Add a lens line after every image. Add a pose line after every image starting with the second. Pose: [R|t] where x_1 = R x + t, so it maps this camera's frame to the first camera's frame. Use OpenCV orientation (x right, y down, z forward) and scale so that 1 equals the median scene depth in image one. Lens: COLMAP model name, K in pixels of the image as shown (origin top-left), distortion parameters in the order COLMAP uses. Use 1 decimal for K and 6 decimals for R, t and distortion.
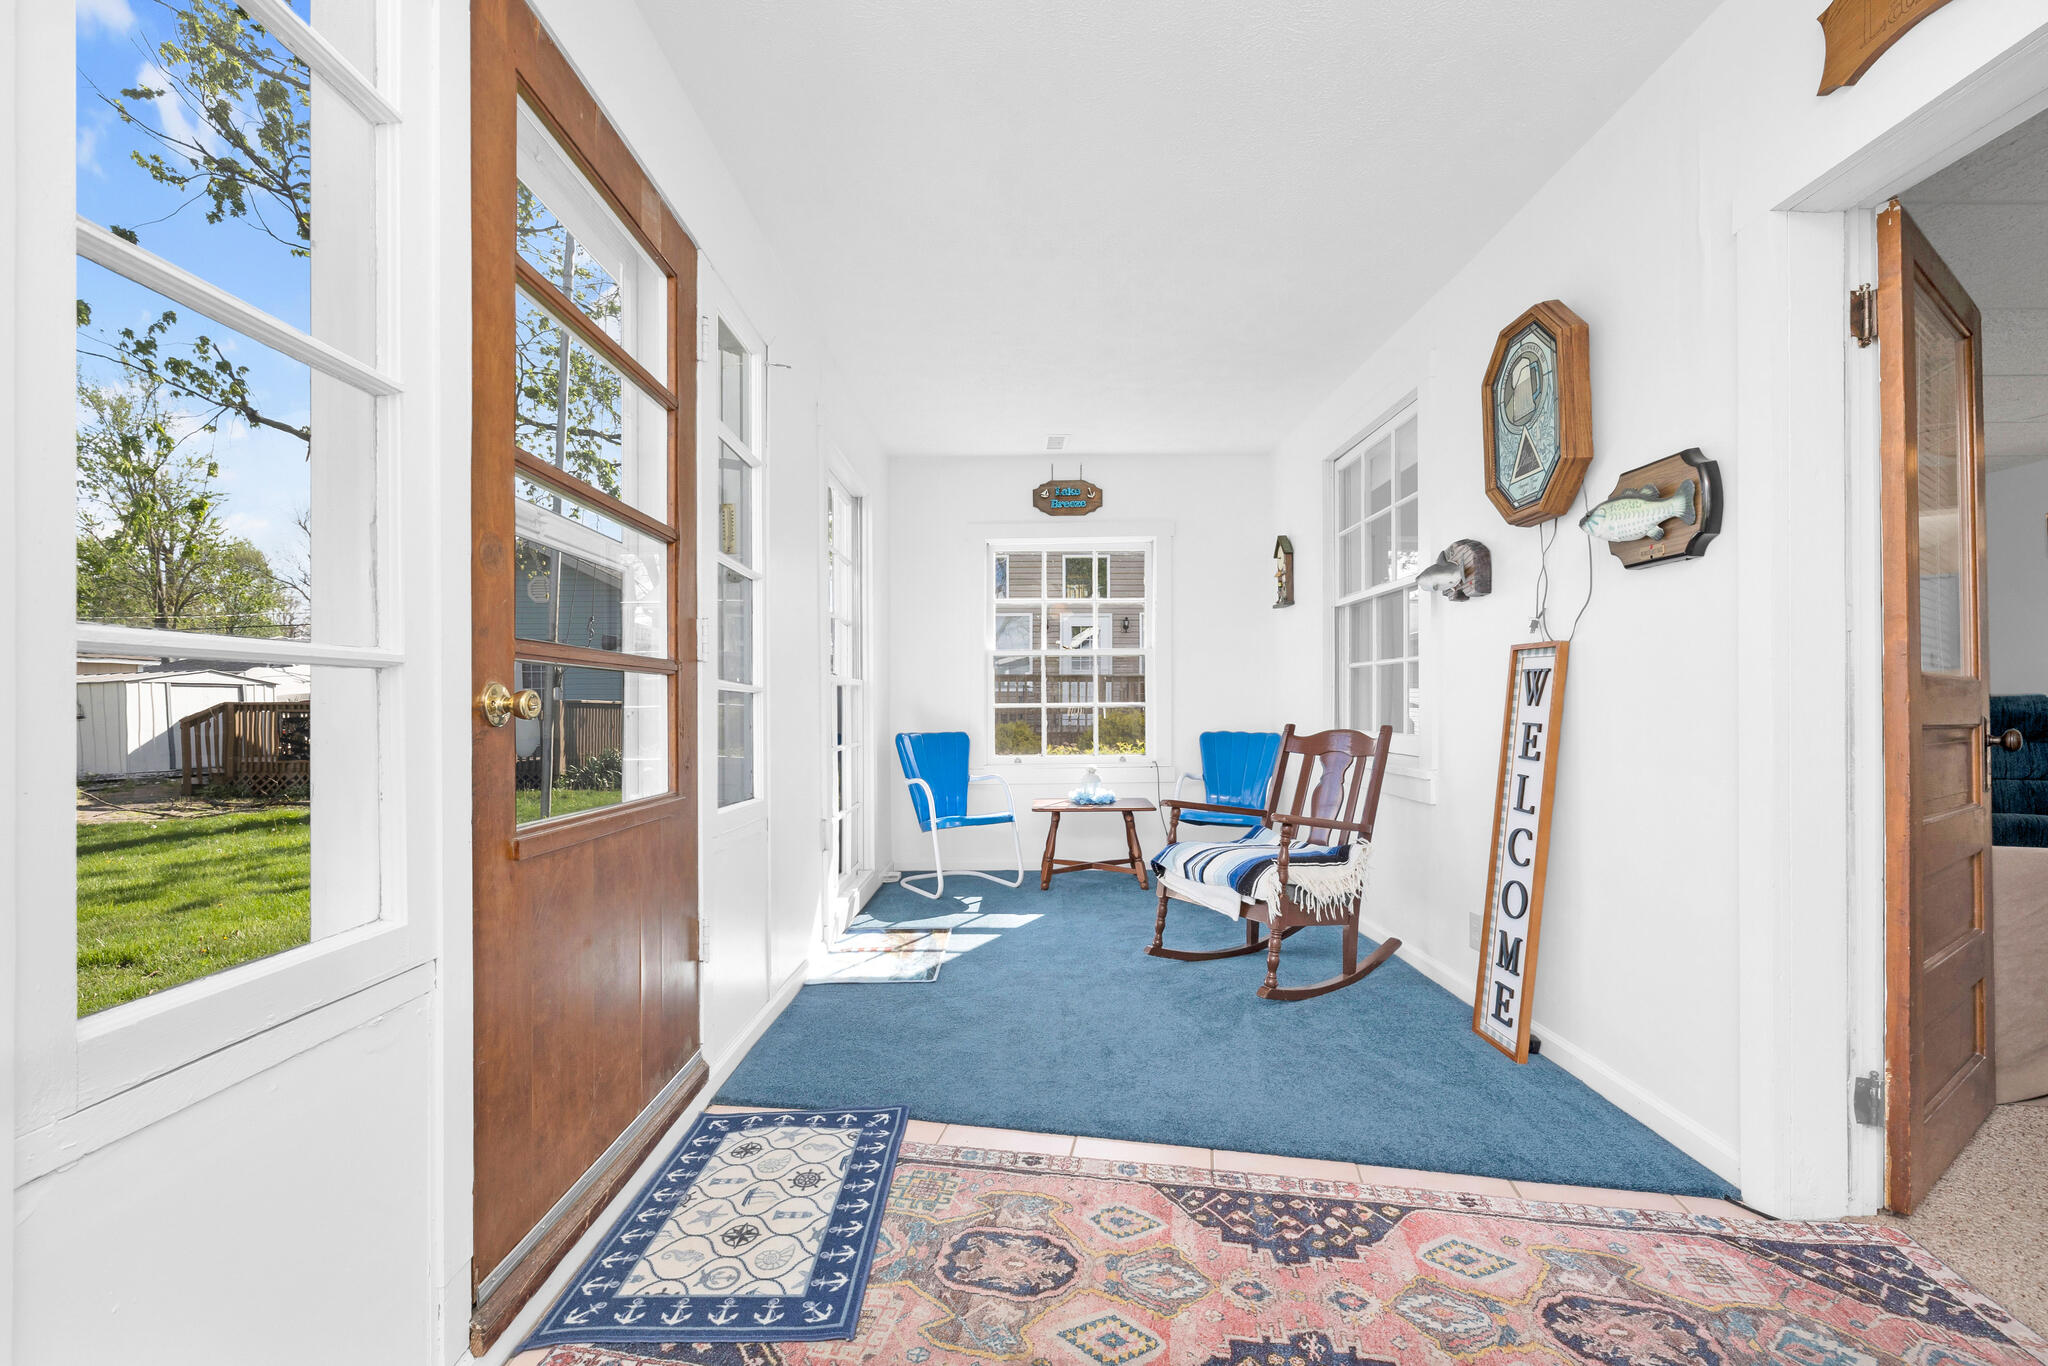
lens RADIAL K [[869.2, 0, 1024.0], [0, 869.2, 683.0], [0, 0, 1]] dist [-0.000303, -0.000067]
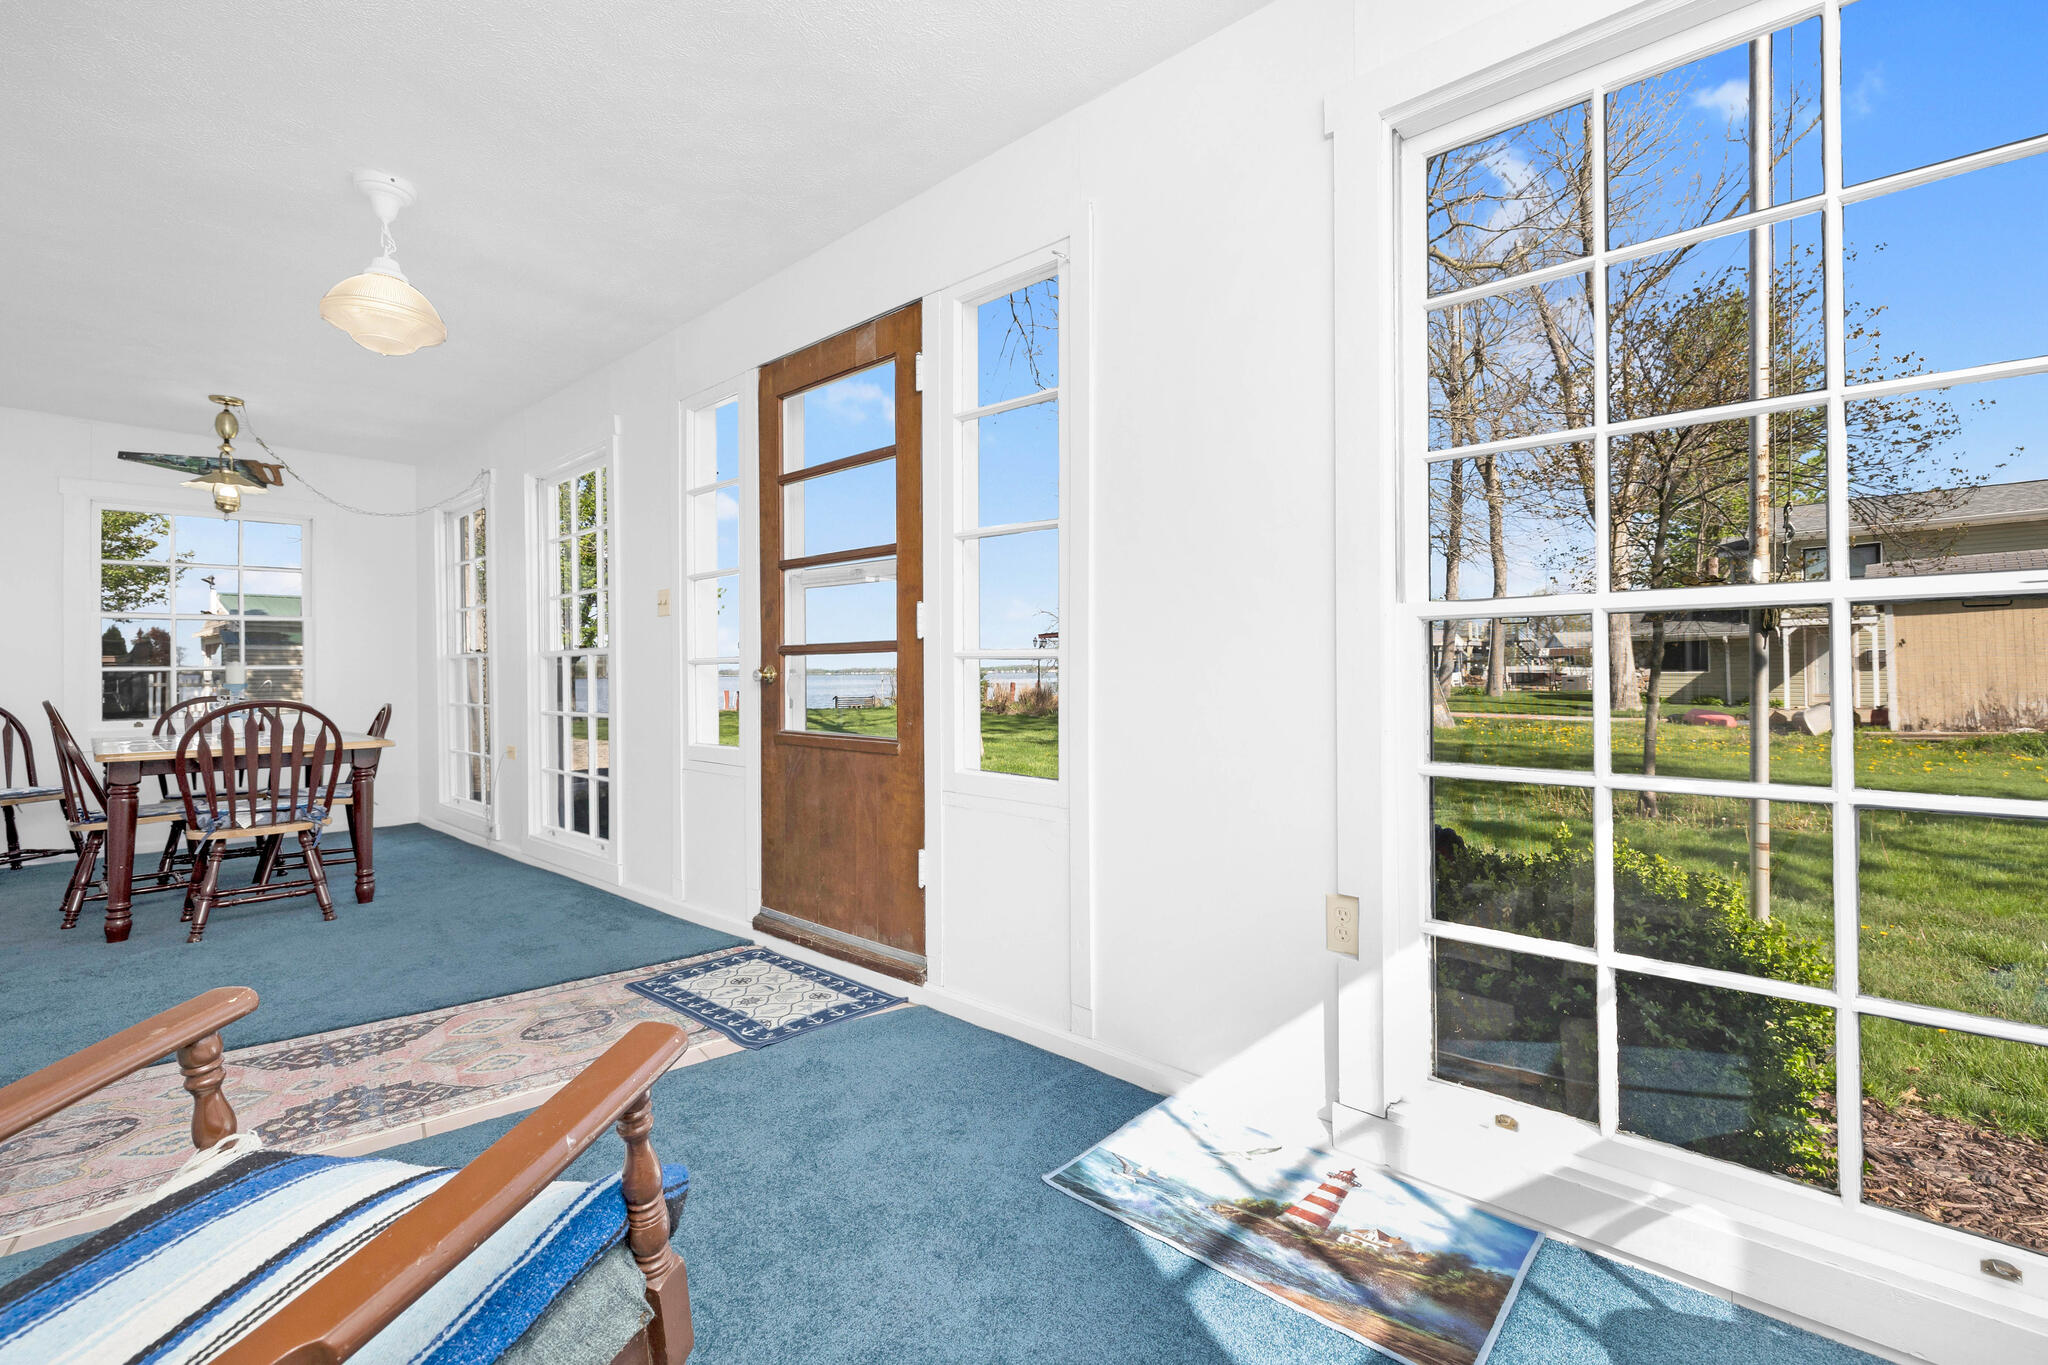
lens RADIAL K [[897.2, 0, 1033.9], [0, 897.2, 669.2], [0, 0, 1]] dist [-0.000354, -0.000368]
pose [[-0.666226, 0.011821, -0.745656, 0.387071], [0.029507, 0.999509, -0.010519, 0.032930], [0.745166, -0.029010, -0.666248, 1.679317]]
